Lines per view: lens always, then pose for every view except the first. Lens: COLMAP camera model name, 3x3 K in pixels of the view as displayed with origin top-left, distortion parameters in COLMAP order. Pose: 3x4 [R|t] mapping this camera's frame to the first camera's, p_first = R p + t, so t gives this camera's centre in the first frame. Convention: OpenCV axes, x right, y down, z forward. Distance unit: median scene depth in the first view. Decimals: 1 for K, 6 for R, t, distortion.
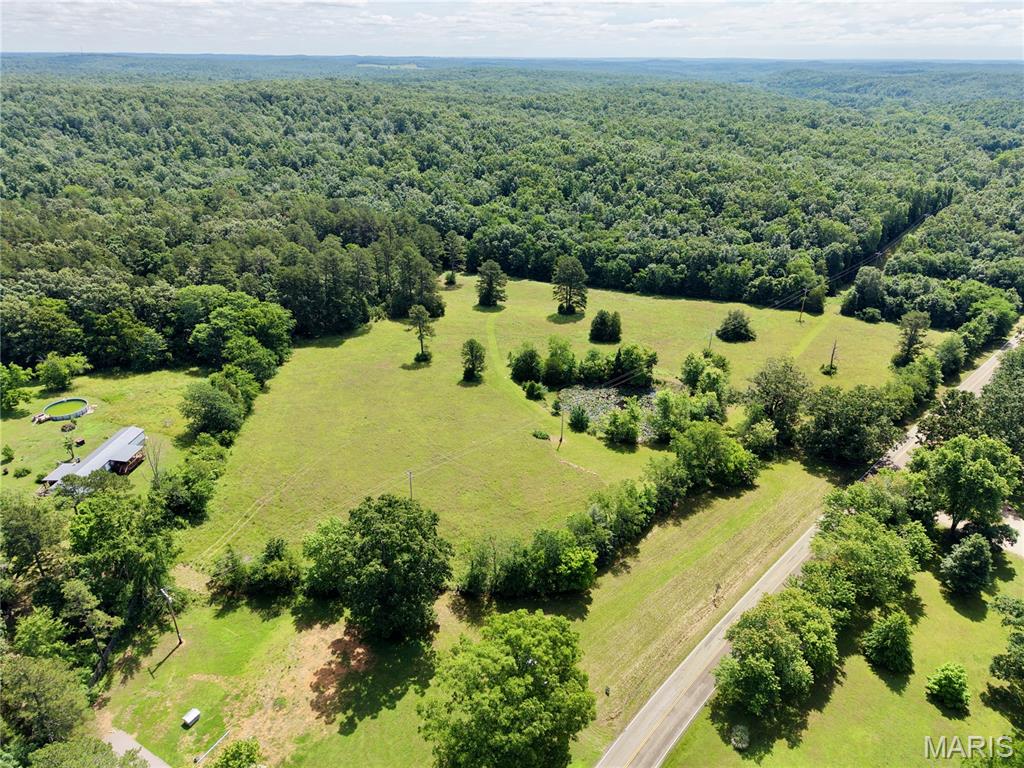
lens RADIAL K [[710.5, 0, 511.3], [0, 710.5, 388.8], [0, 0, 1]] dist [0.026889, -0.001123]
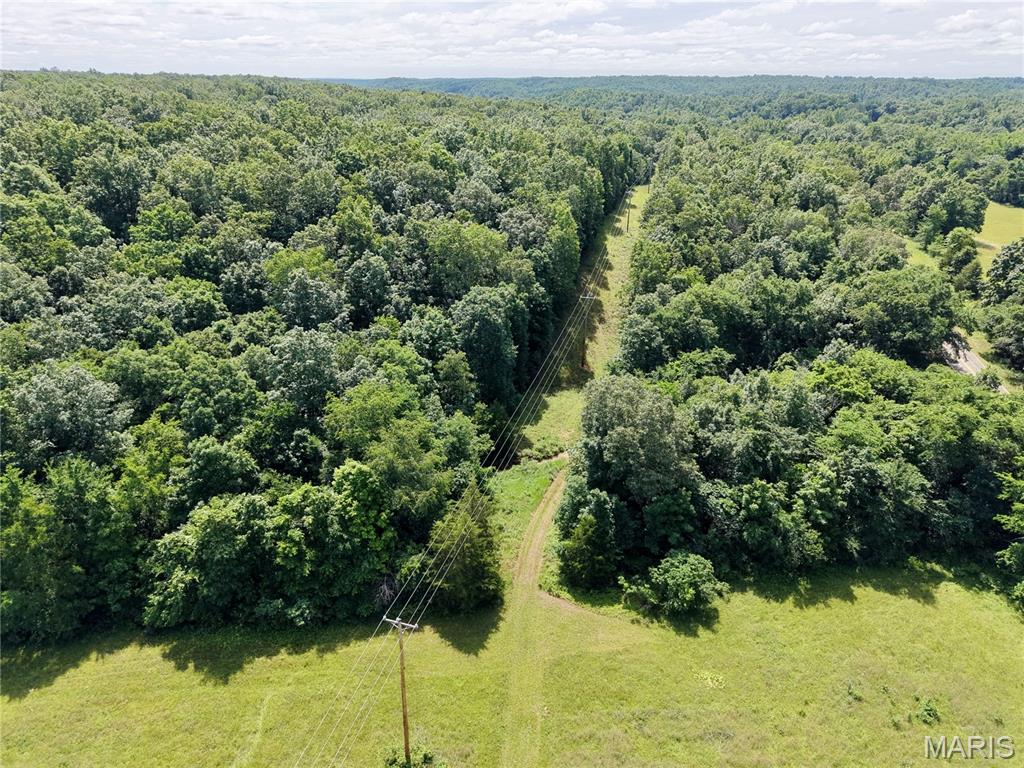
lens RADIAL K [[710.5, 0, 514.4], [0, 710.5, 384.8], [0, 0, 1]] dist [0.026889, -0.001123]
pose [[0.879261, -0.195754, 0.434258, 0.308278], [0.207063, 0.978088, 0.021651, -0.159017], [-0.428981, 0.070882, 0.900528, 0.683280]]
